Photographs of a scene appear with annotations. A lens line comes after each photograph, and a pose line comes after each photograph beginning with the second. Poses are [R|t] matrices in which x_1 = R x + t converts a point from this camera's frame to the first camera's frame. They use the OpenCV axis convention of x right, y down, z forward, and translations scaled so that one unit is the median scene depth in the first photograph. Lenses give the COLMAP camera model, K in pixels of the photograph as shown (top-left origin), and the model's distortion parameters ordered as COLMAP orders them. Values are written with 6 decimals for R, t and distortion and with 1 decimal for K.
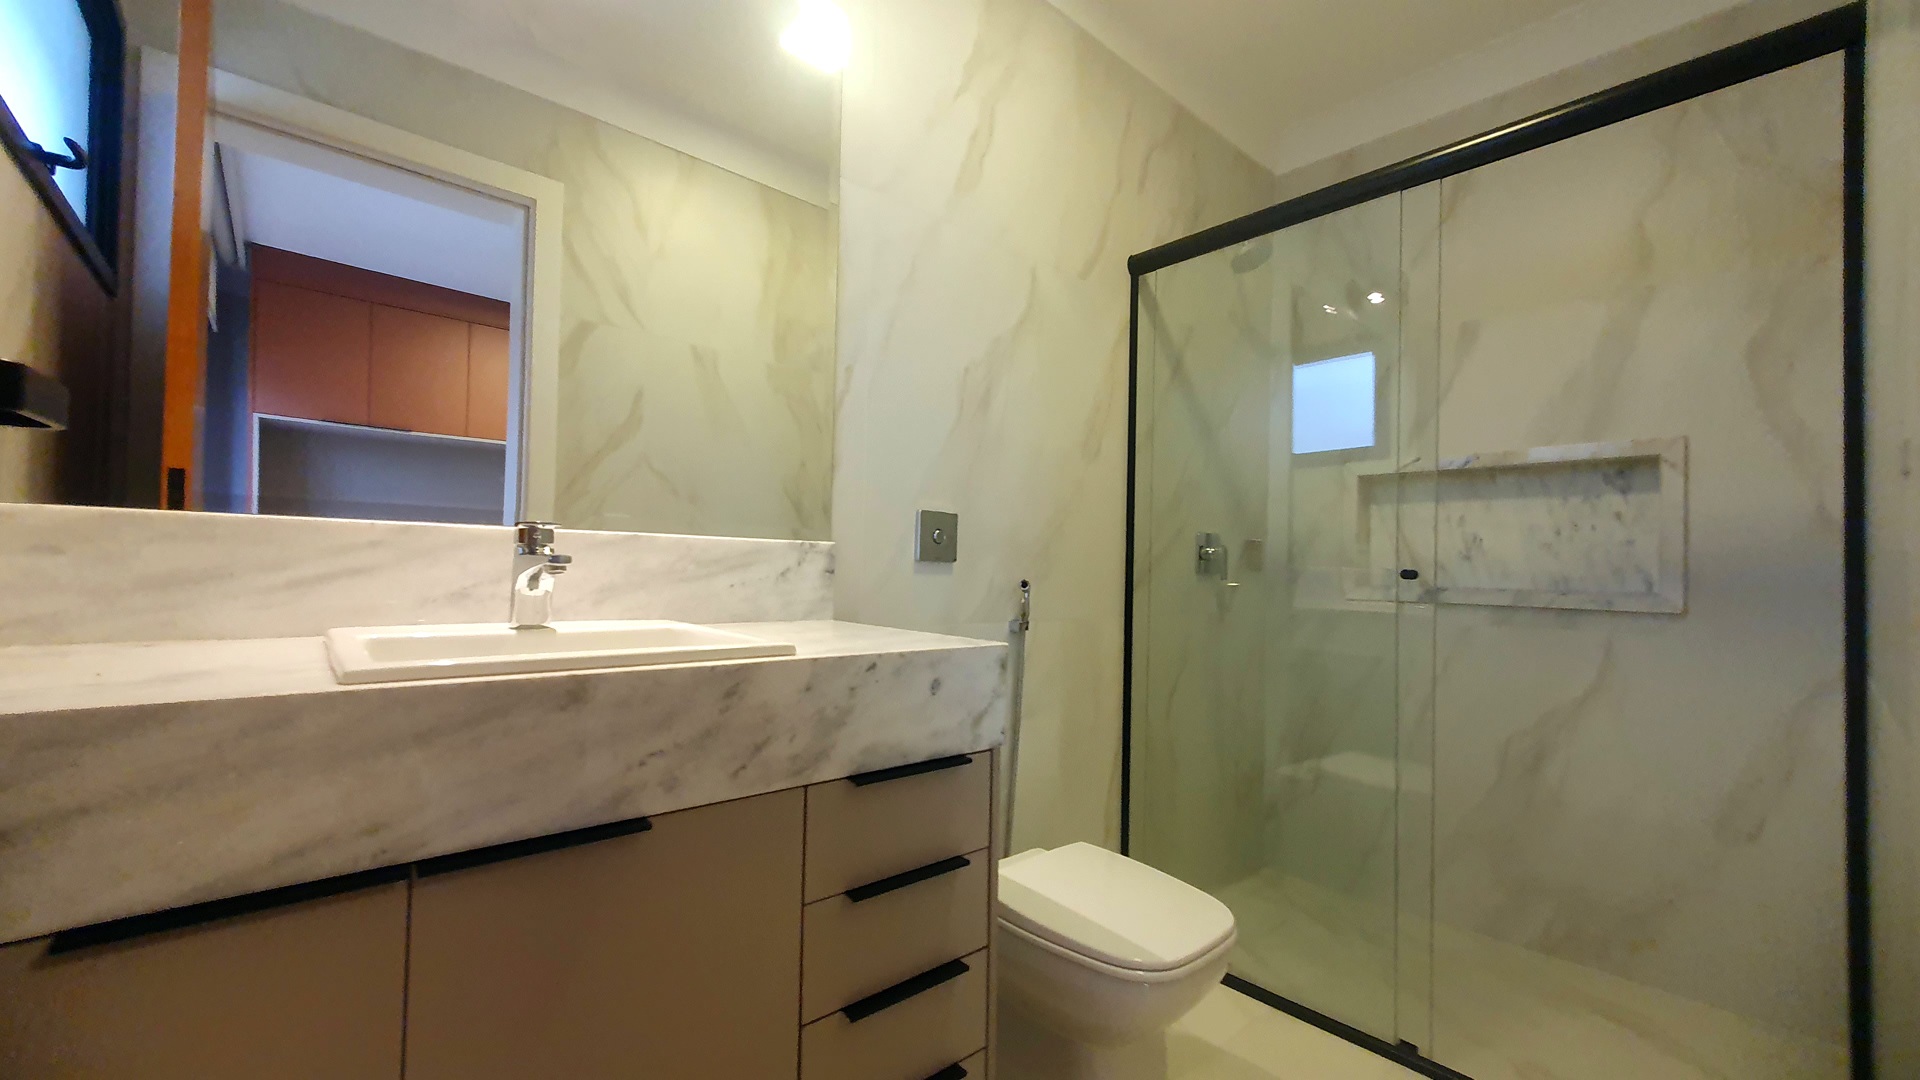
lens RADIAL K [[754.7, 0, 969.0], [0, 754.7, 546.0], [0, 0, 1]] dist [0.006323, 0.000099]
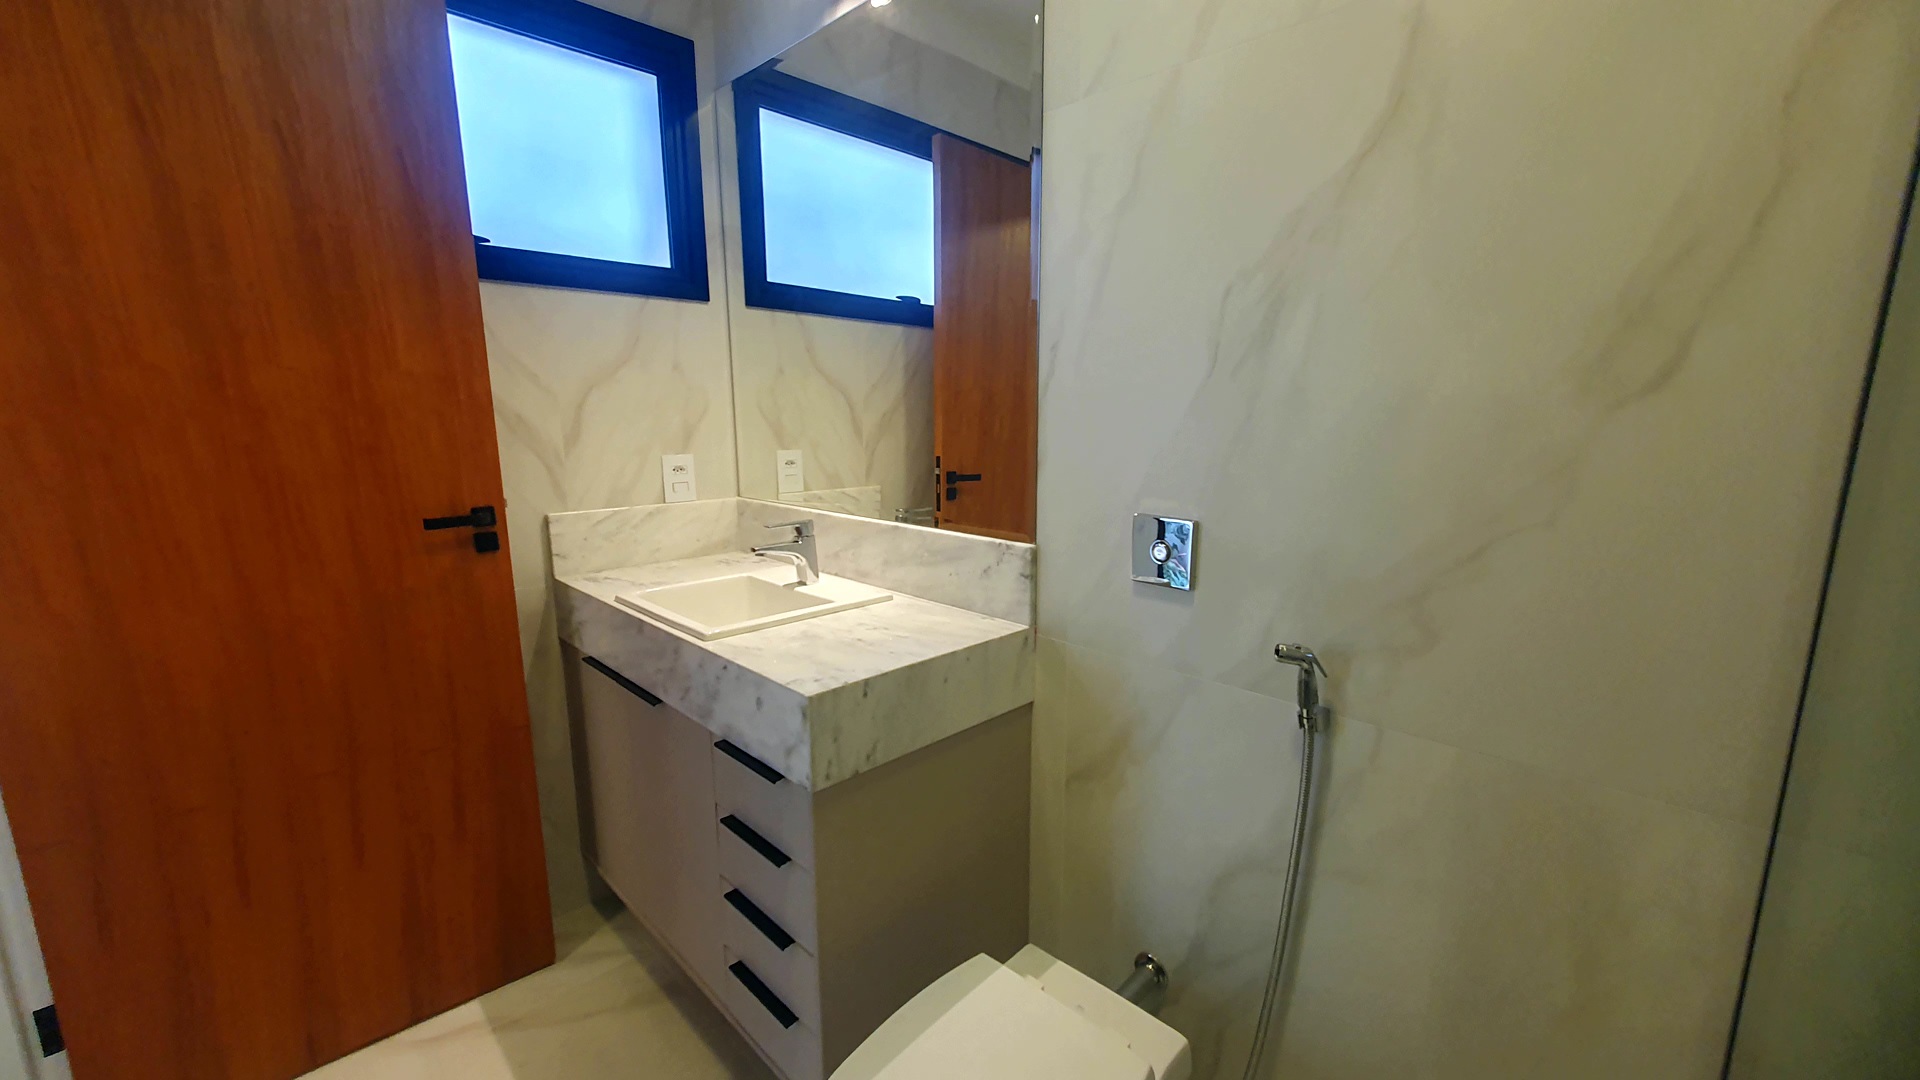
lens RADIAL K [[754.7, 0, 969.0], [0, 754.7, 546.0], [0, 0, 1]] dist [0.006323, 0.000099]
pose [[0.057383, 0.149912, -0.987033, 0.781364], [0.031284, 0.987906, 0.151863, -0.157064], [0.997862, -0.039593, 0.051999, 0.922891]]
